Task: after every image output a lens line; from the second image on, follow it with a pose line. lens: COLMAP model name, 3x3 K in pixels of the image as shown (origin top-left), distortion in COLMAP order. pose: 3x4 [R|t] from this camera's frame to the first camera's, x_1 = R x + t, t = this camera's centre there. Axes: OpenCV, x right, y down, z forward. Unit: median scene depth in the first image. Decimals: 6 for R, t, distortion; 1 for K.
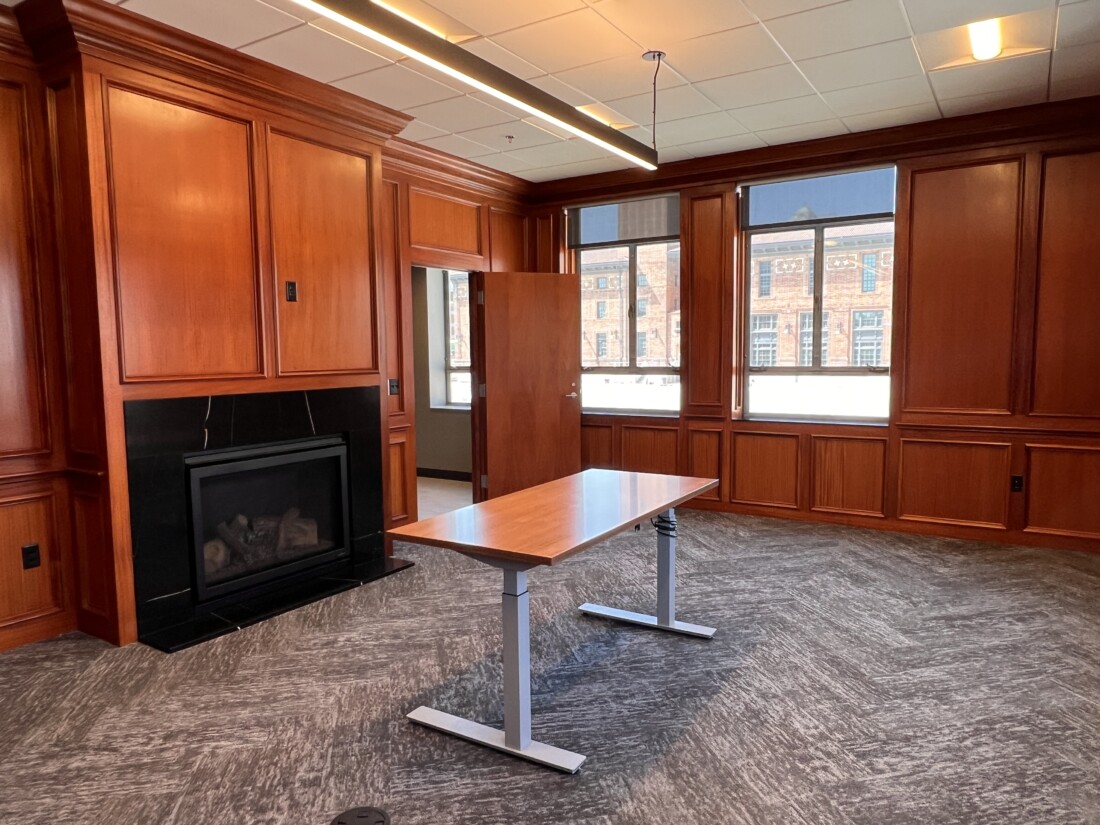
lens RADIAL K [[733.8, 0, 550.0], [0, 733.8, 412.5], [0, 0, 1]] dist [0.000513, -0.000319]
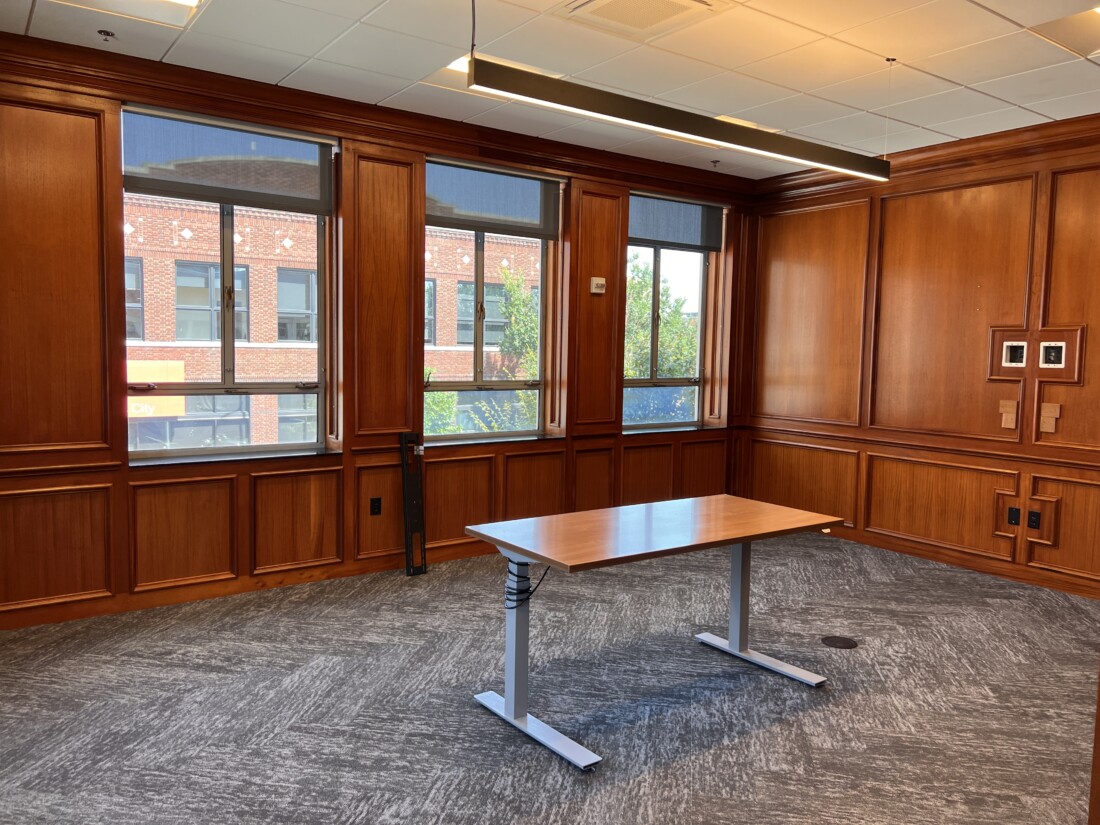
lens RADIAL K [[836.8, 0, 550.0], [0, 836.8, 412.5], [0, 0, 1]] dist [0.002314, -0.005794]
pose [[-0.927191, -0.033921, 0.373051, -0.226491], [0.025364, 0.987921, 0.152870, -0.194096], [-0.373730, 0.151201, -0.915130, 1.960840]]
